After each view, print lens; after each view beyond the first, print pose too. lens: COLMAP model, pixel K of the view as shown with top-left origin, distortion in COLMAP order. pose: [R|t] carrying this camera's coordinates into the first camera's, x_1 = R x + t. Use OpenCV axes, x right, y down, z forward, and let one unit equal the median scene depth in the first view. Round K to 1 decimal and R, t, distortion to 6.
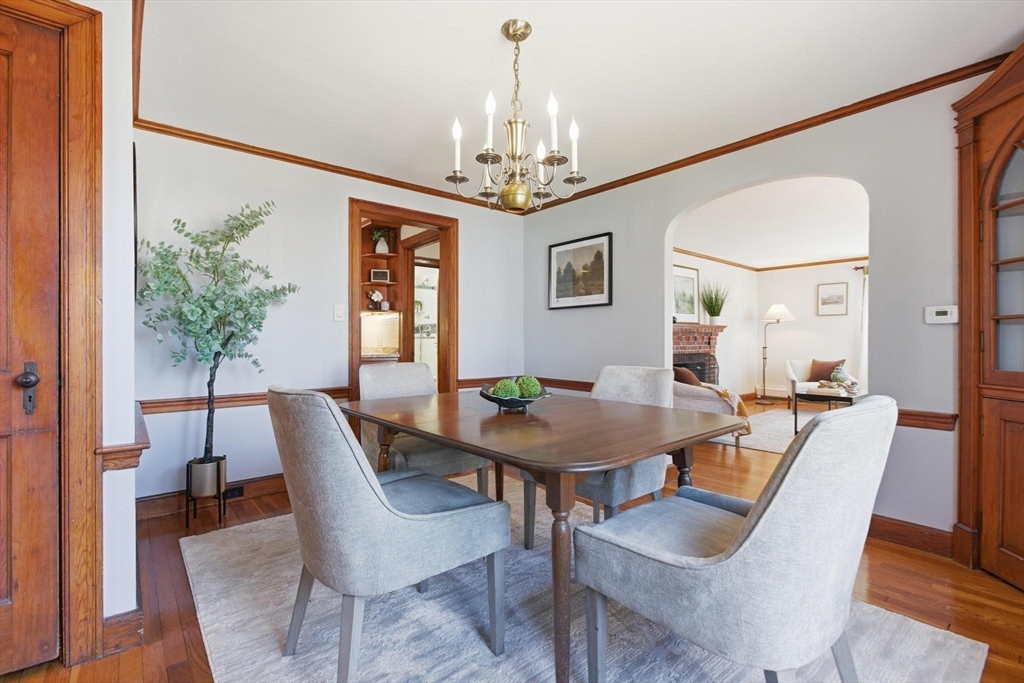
lens RADIAL K [[463.8, 0, 505.1], [0, 463.8, 343.2], [0, 0, 1]] dist [-0.010373, 0.004185]
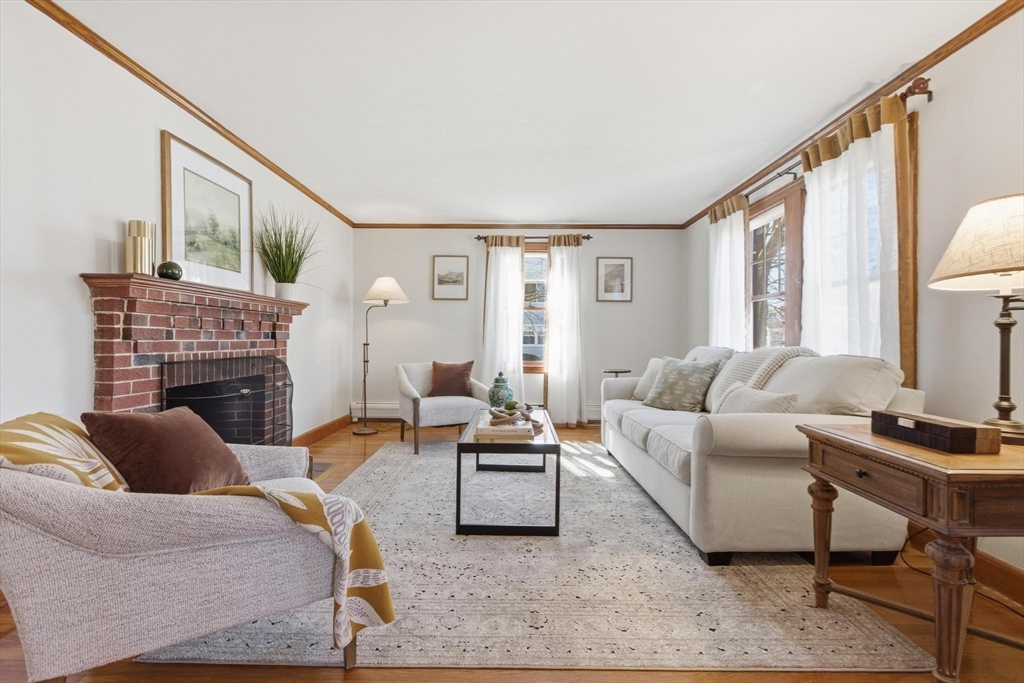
lens RADIAL K [[463.8, 0, 513.8], [0, 463.8, 338.8], [0, 0, 1]] dist [-0.010373, 0.004185]
pose [[0.641795, 0.005324, 0.766858, 0.224398], [-0.005486, 0.999982, -0.002351, 0.003144], [-0.766857, -0.002698, 0.641813, 0.481134]]
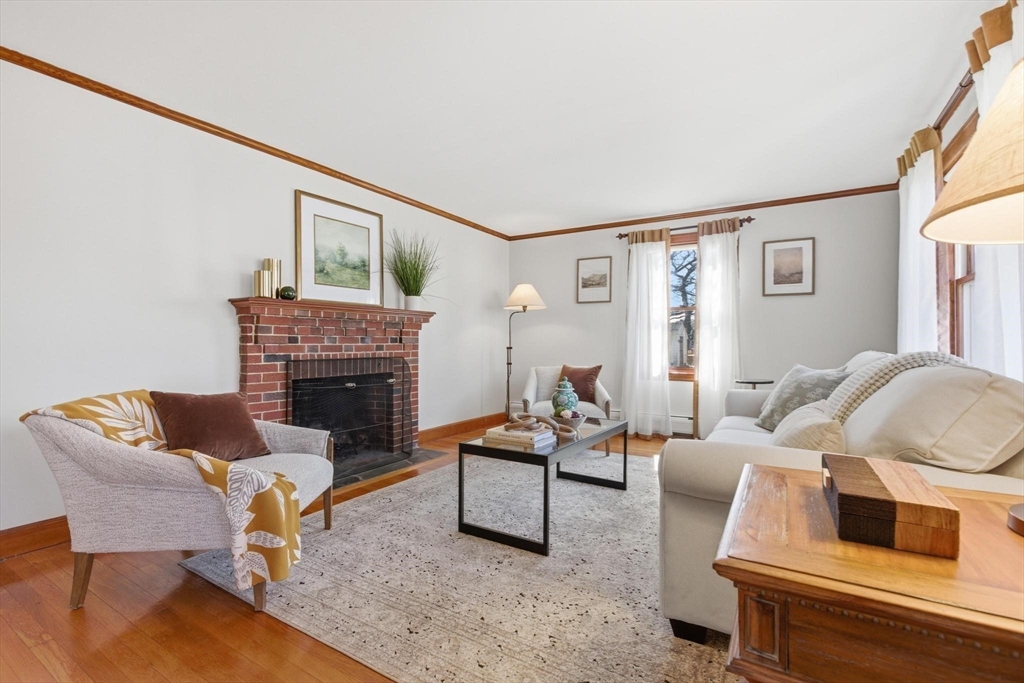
lens RADIAL K [[463.8, 0, 519.6], [0, 463.8, 340.1], [0, 0, 1]] dist [-0.010373, 0.004185]
pose [[0.944581, 0.004668, 0.328245, 0.387136], [-0.002397, 0.999970, -0.007324, 0.003677], [-0.328269, 0.006131, 0.944564, 0.383458]]
